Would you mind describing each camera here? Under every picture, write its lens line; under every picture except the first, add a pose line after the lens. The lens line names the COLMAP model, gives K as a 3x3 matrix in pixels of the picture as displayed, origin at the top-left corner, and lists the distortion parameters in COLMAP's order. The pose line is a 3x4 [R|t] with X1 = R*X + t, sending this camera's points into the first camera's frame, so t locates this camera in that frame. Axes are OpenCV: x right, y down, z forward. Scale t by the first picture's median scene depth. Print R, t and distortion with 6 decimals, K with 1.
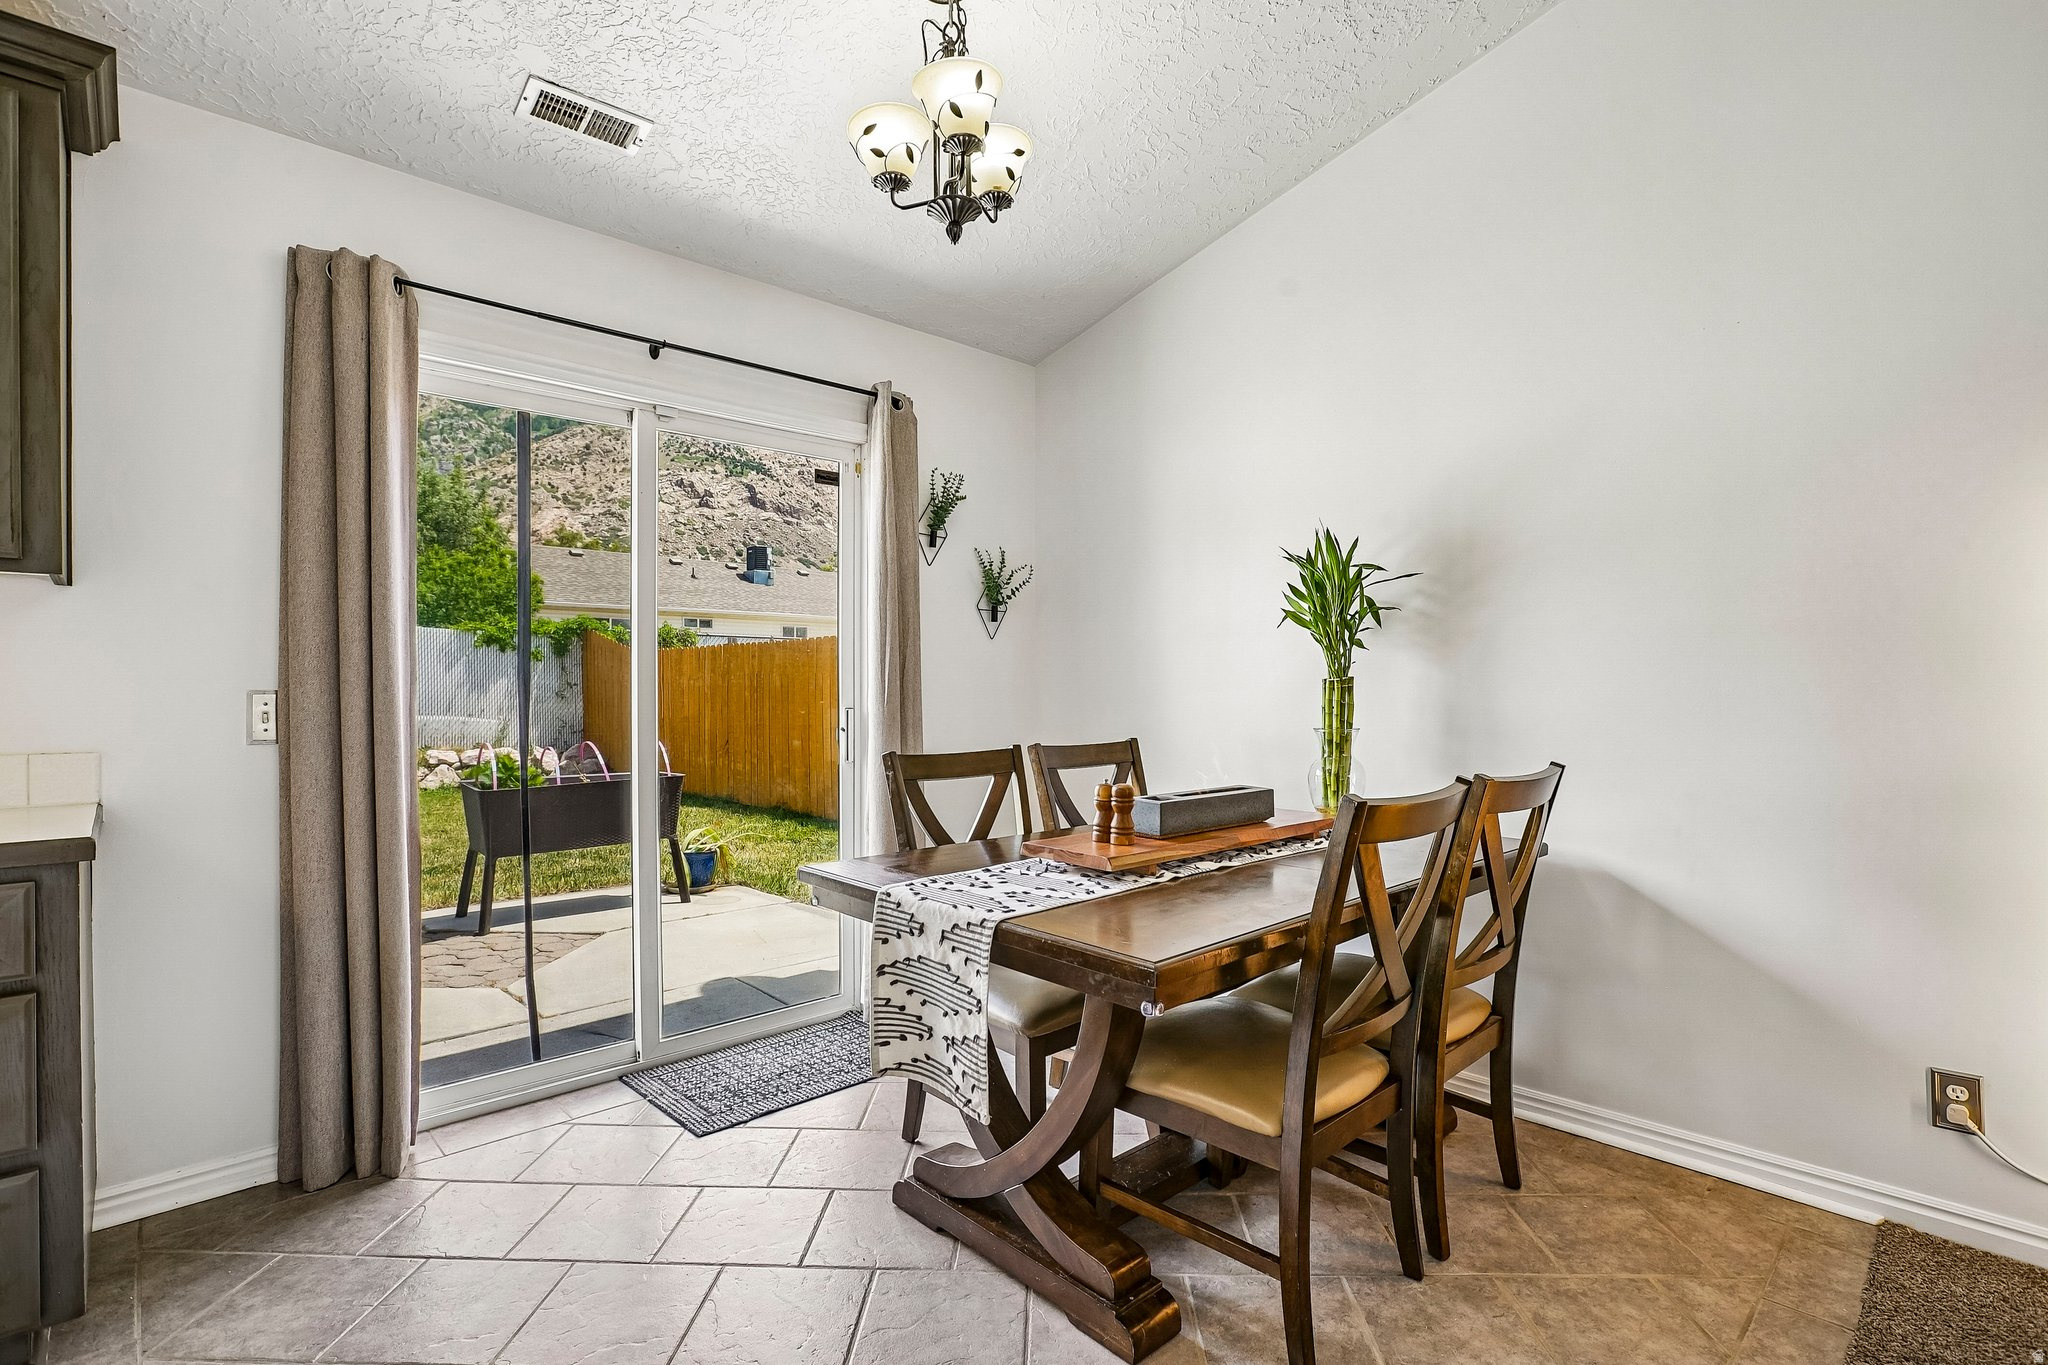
lens RADIAL K [[983.9, 0, 1027.4], [0, 983.9, 692.7], [0, 0, 1]] dist [-0.034720, 0.013192]
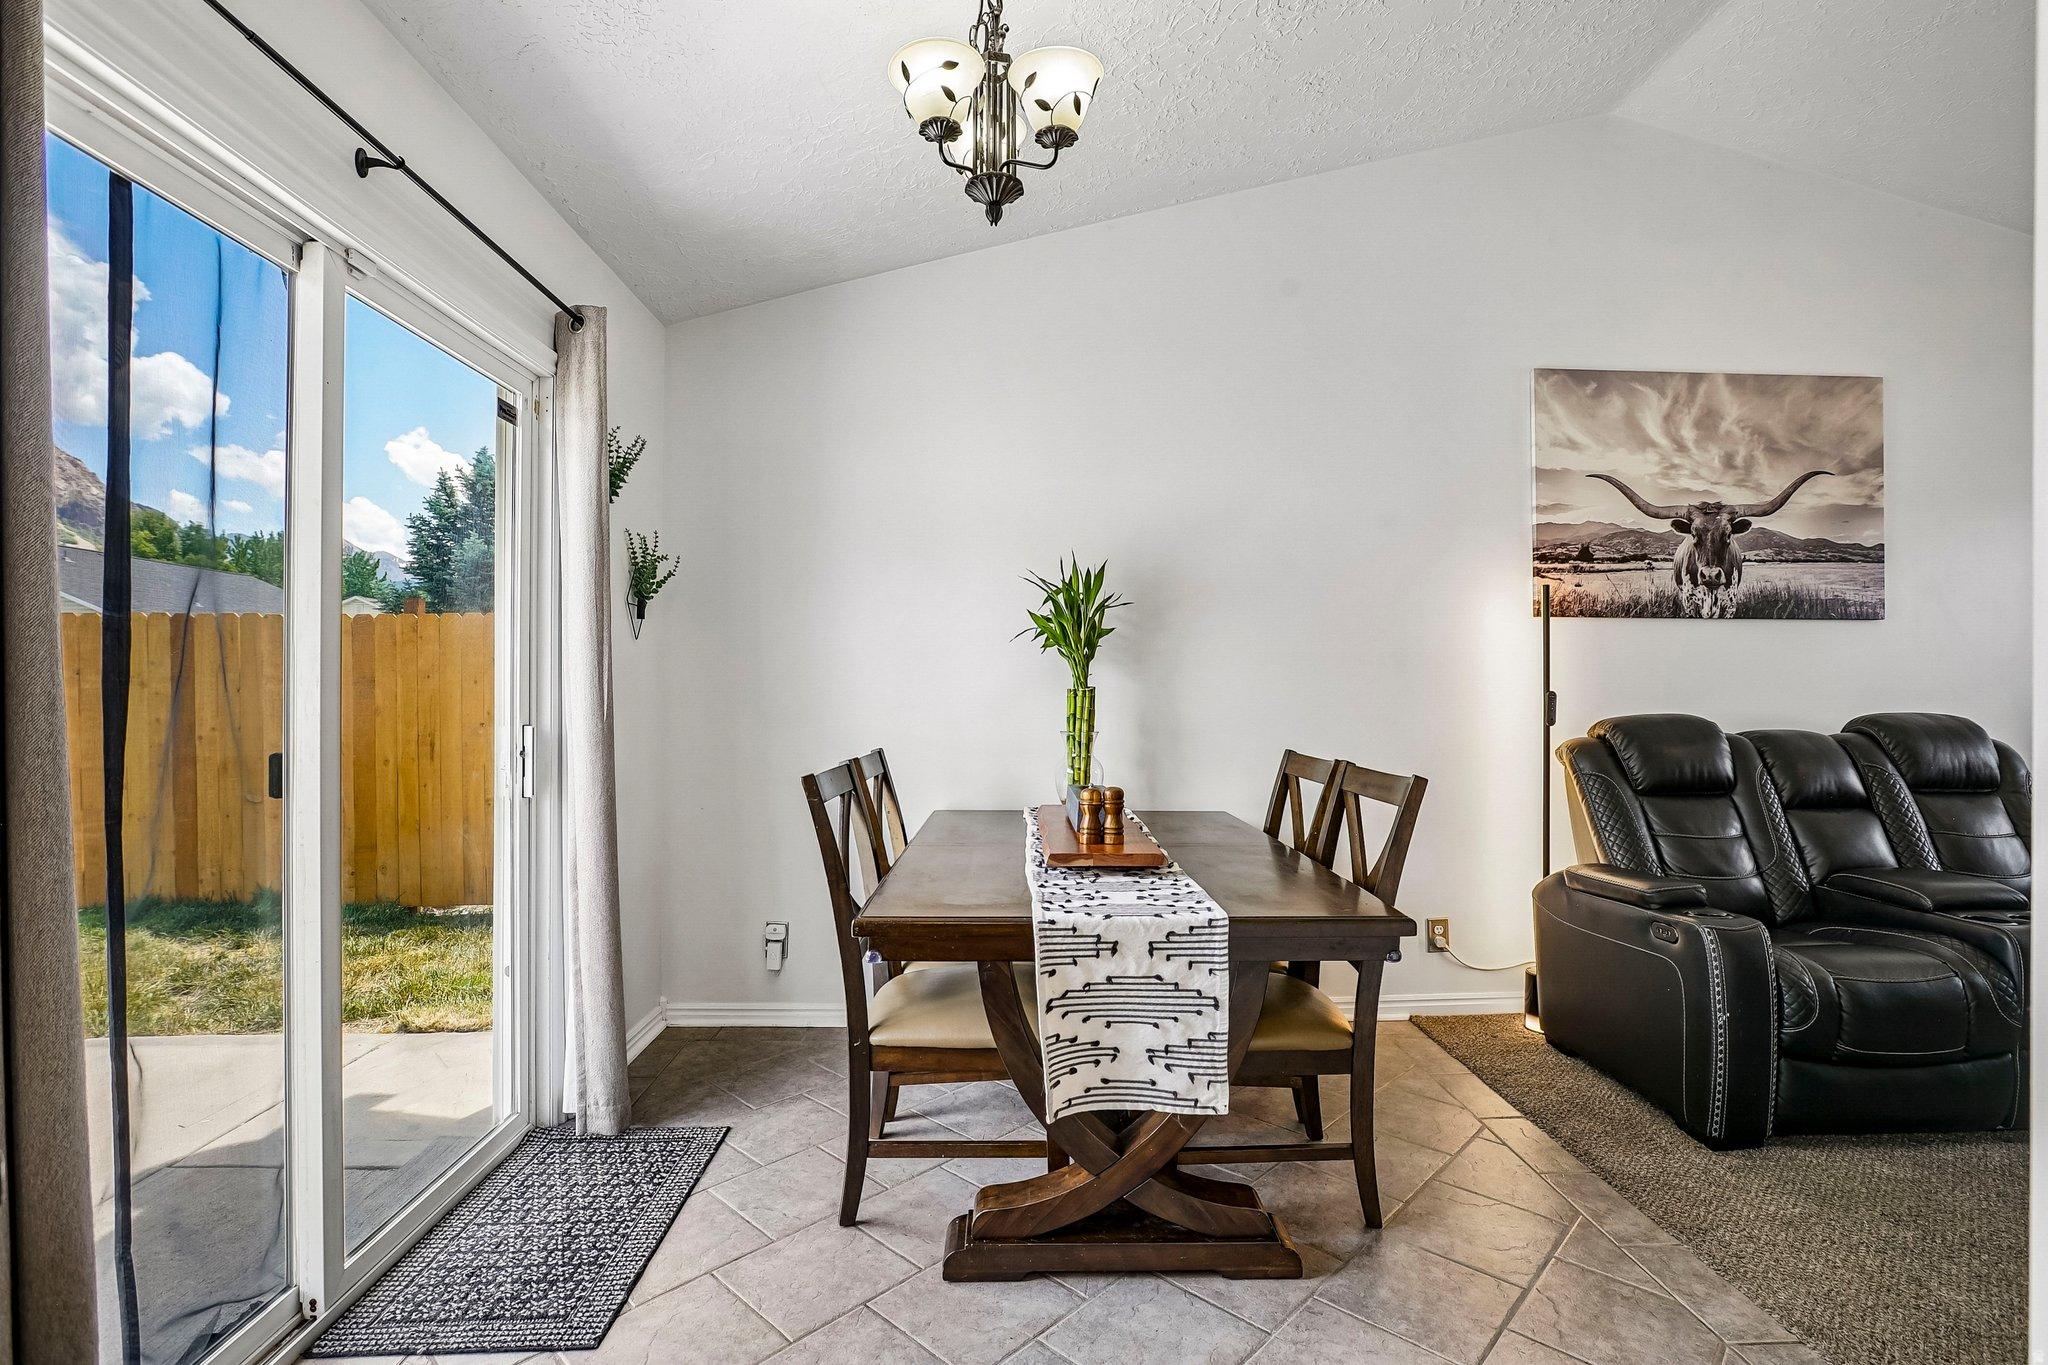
lens RADIAL K [[946.1, 0, 1022.1], [0, 946.1, 691.7], [0, 0, 1]] dist [-0.034215, 0.012471]
pose [[0.668394, 0.005448, 0.743788, -0.670844], [0.001932, 0.999957, -0.009060, -0.001731], [-0.743805, 0.007493, 0.668354, 0.348807]]
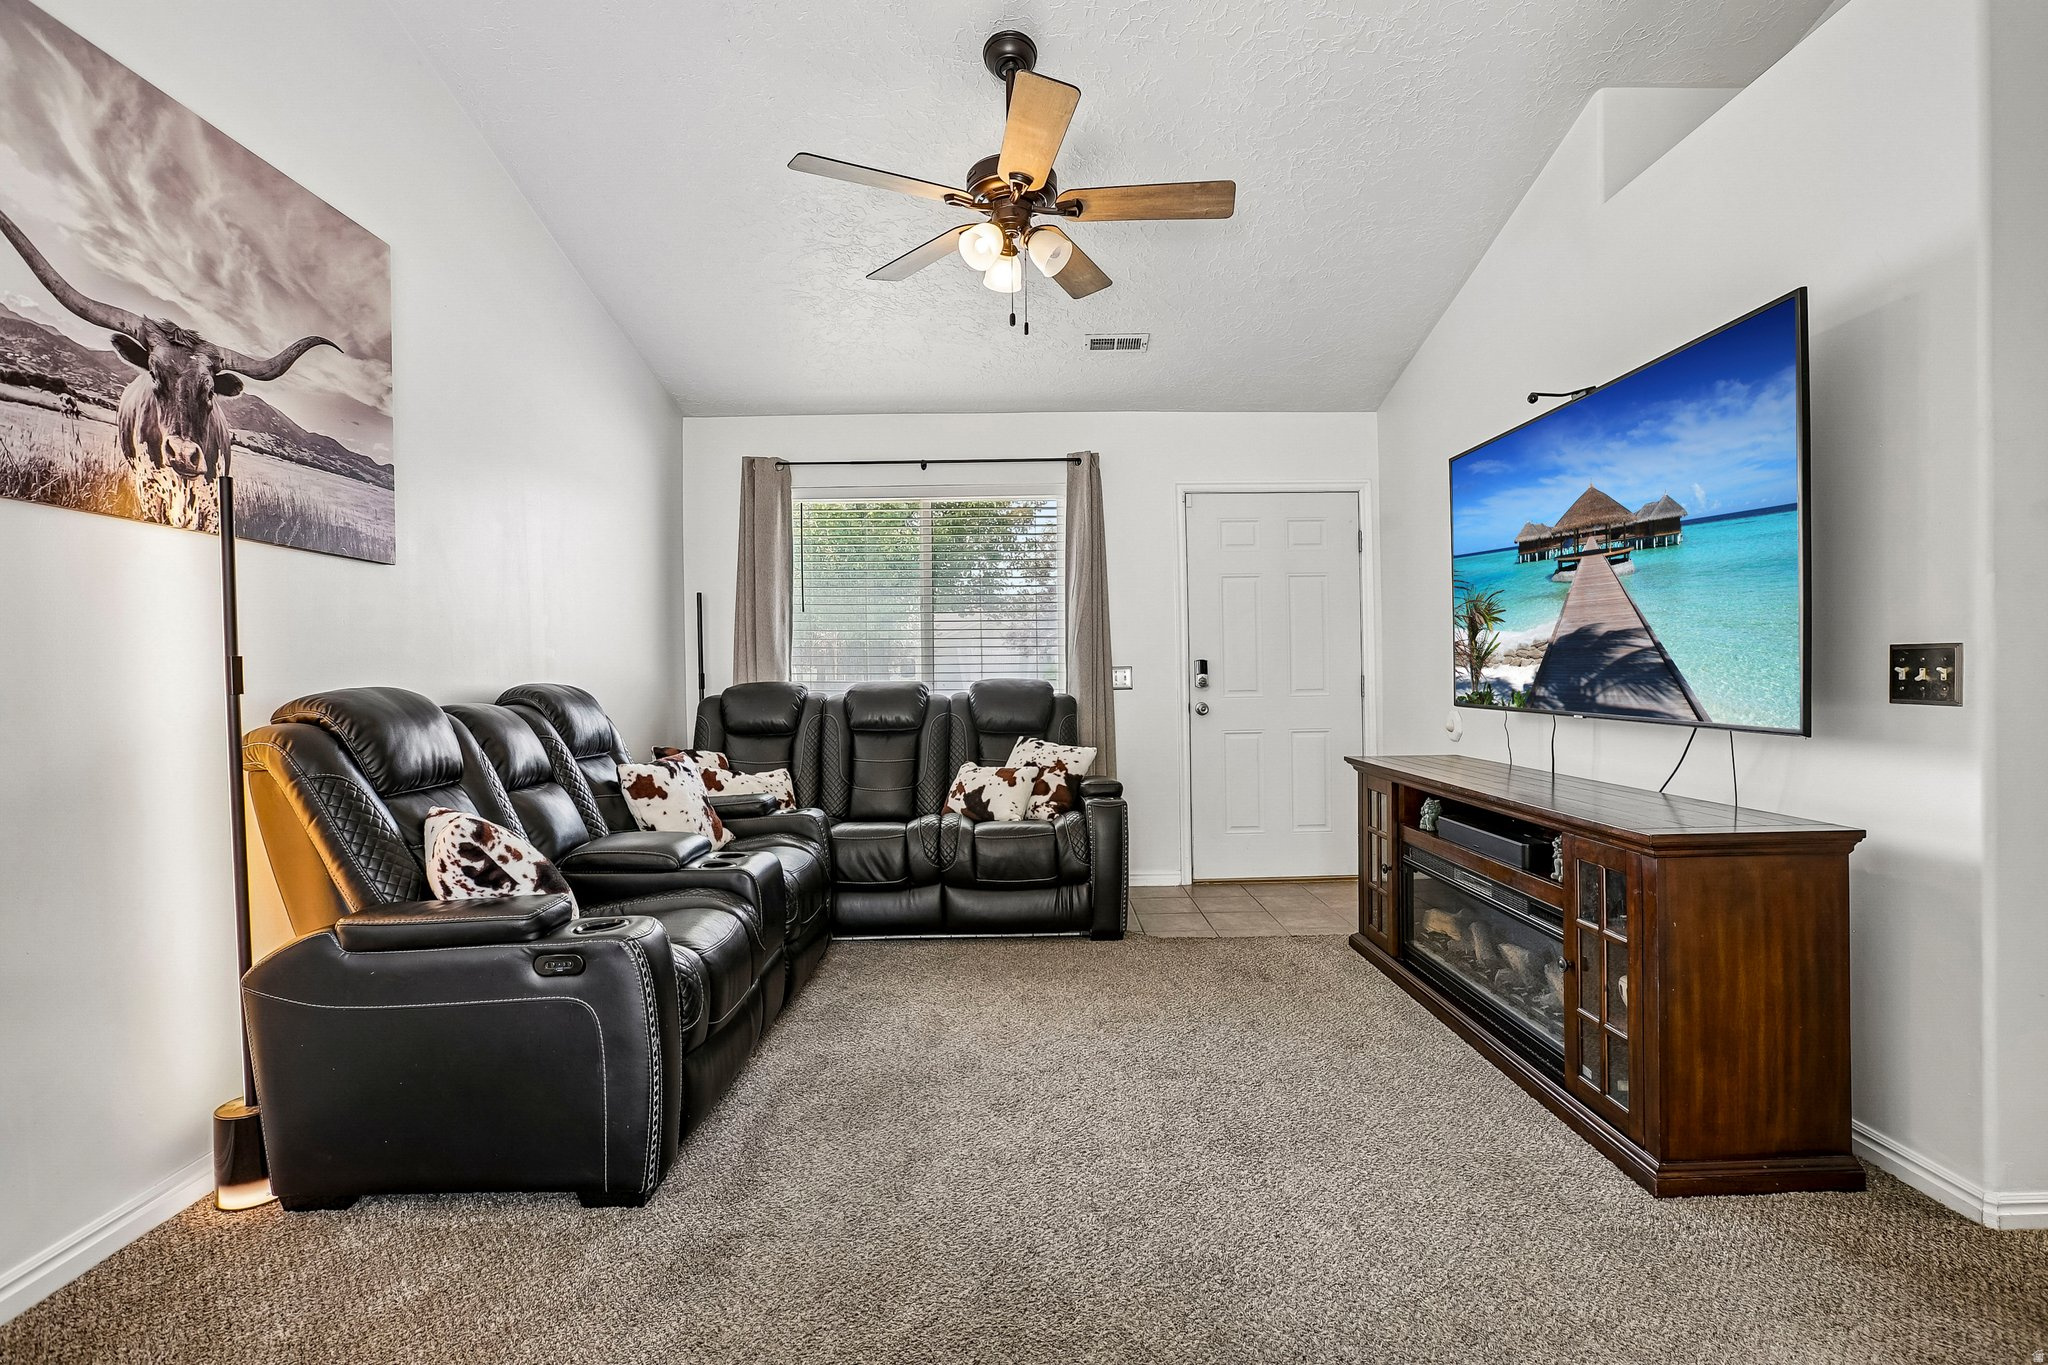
lens RADIAL K [[946.1, 0, 1019.1], [0, 946.1, 703.0], [0, 0, 1]] dist [-0.034215, 0.012471]
pose [[-0.712407, -0.019678, 0.701491, -0.021658], [0.004223, 0.999468, 0.032326, 0.008325], [-0.701754, 0.025991, -0.711945, 0.587738]]
